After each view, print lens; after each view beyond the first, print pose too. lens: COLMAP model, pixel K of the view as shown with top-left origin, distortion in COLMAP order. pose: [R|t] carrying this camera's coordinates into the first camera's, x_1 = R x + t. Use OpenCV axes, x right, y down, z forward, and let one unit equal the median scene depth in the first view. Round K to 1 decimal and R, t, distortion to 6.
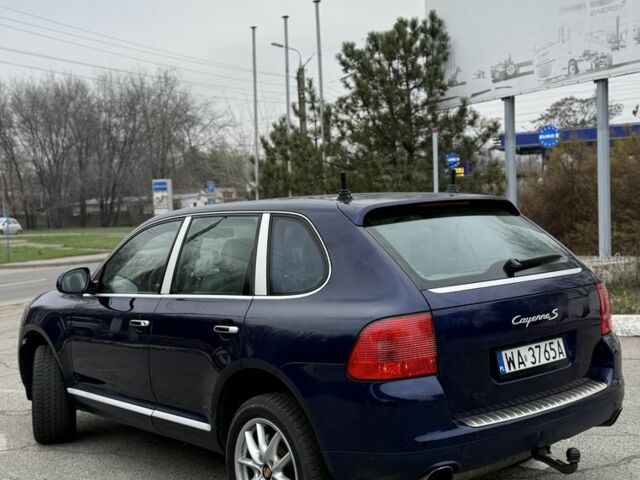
lens RADIAL K [[851.9, 0, 320.0], [0, 851.9, 240.0], [0, 0, 1]] dist [0.069425, 0.042059]
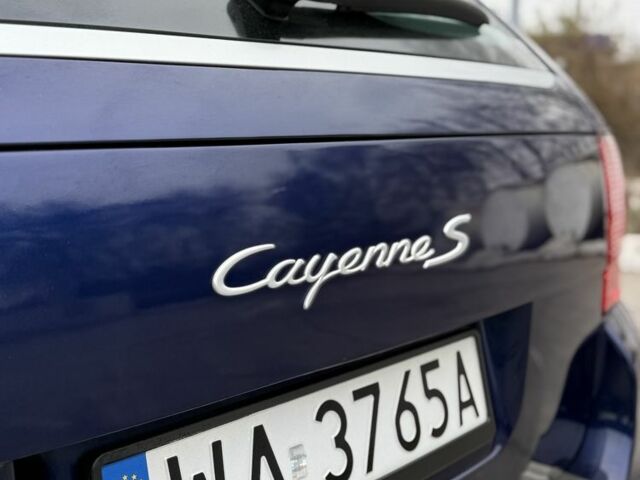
lens RADIAL K [[851.9, 0, 320.0], [0, 851.9, 240.0], [0, 0, 1]] dist [0.069425, 0.042059]
pose [[0.990620, 0.034379, 0.132248, 0.211116], [-0.048330, 0.993426, 0.103769, 0.065684], [-0.127812, -0.109187, 0.985770, 0.789335]]
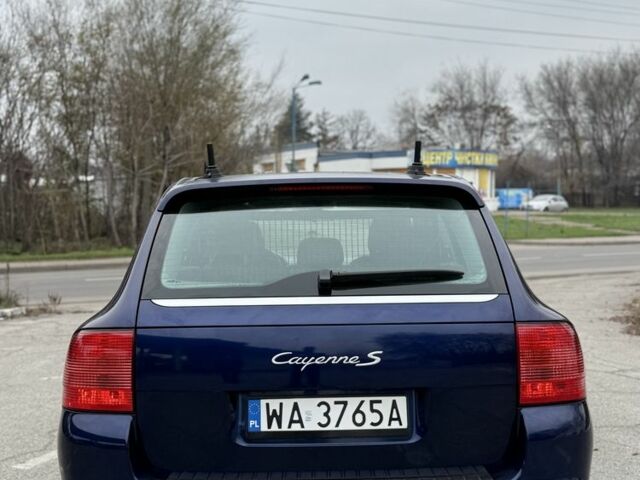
lens RADIAL K [[851.9, 0, 320.0], [0, 851.9, 240.0], [0, 0, 1]] dist [0.069425, 0.042059]
pose [[0.786188, 0.067138, -0.614329, 0.637373], [-0.051663, 0.997742, 0.042923, -0.030989], [0.615824, -0.002007, 0.787881, 0.453980]]
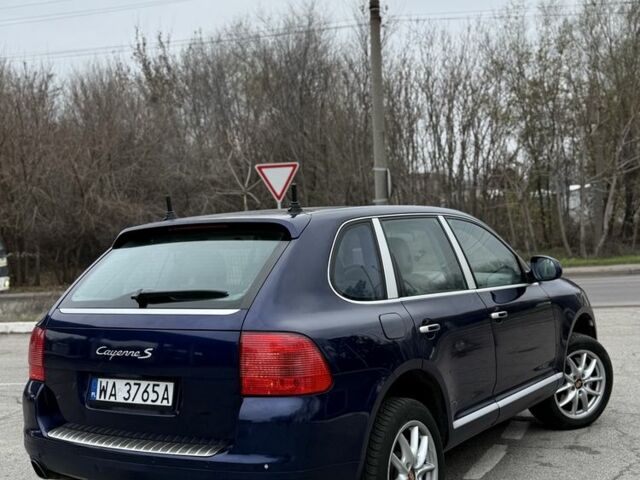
lens RADIAL K [[851.9, 0, 320.0], [0, 851.9, 240.0], [0, 0, 1]] dist [0.069425, 0.042059]
pose [[0.304497, 0.046034, -0.951400, 1.199101], [0.001423, 0.998808, 0.048783, -0.080820], [0.952512, -0.016208, 0.304069, 0.894768]]
